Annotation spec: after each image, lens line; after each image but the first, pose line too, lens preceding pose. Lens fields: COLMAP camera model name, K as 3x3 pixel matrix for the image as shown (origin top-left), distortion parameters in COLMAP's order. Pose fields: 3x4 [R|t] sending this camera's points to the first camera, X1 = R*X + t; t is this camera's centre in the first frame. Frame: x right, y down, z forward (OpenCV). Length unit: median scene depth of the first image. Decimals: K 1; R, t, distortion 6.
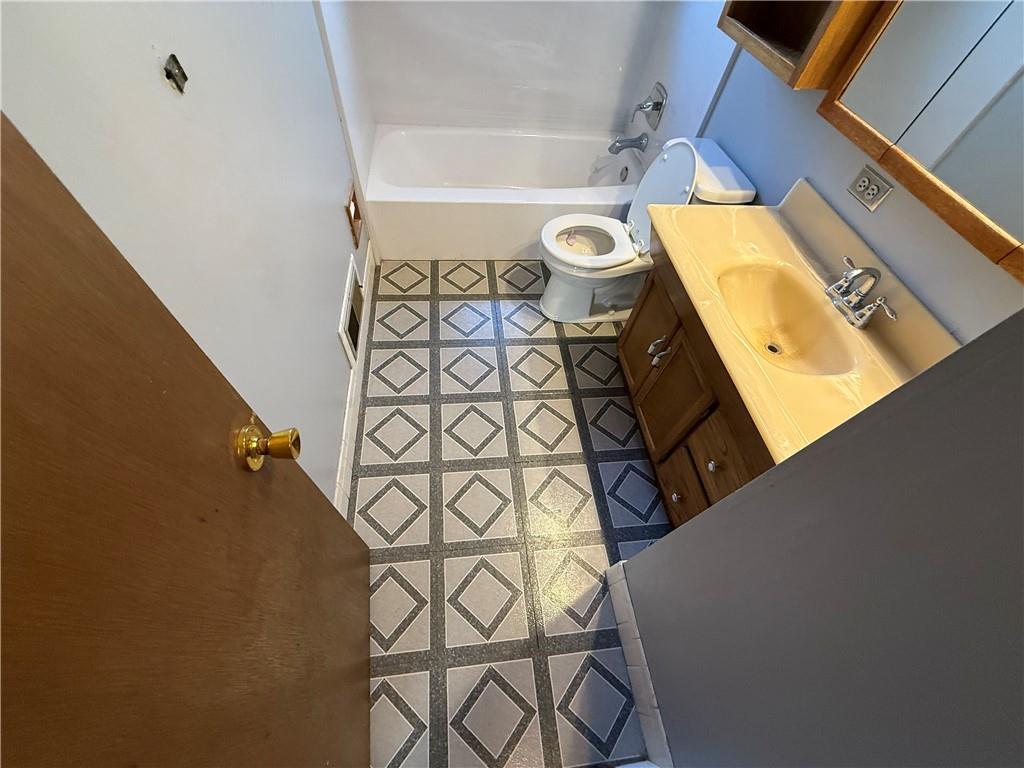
lens RADIAL K [[406.3, 0, 511.6], [0, 406.3, 387.0], [0, 0, 1]] dist [-0.000984, -0.000101]
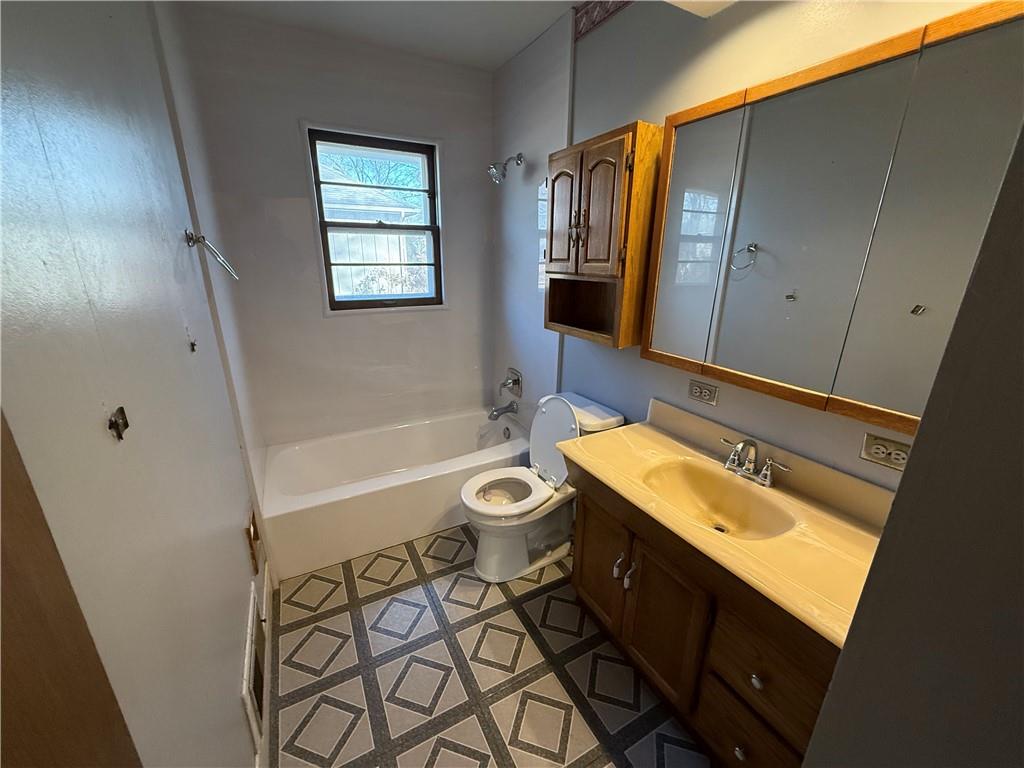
lens RADIAL K [[406.3, 0, 509.5], [0, 406.3, 384.0], [0, 0, 1]] dist [-0.000984, -0.000101]
pose [[0.924020, -0.186810, 0.333600, -0.101415], [0.349978, 0.764579, -0.541234, -0.002139], [-0.153955, 0.616863, 0.771866, 0.023667]]
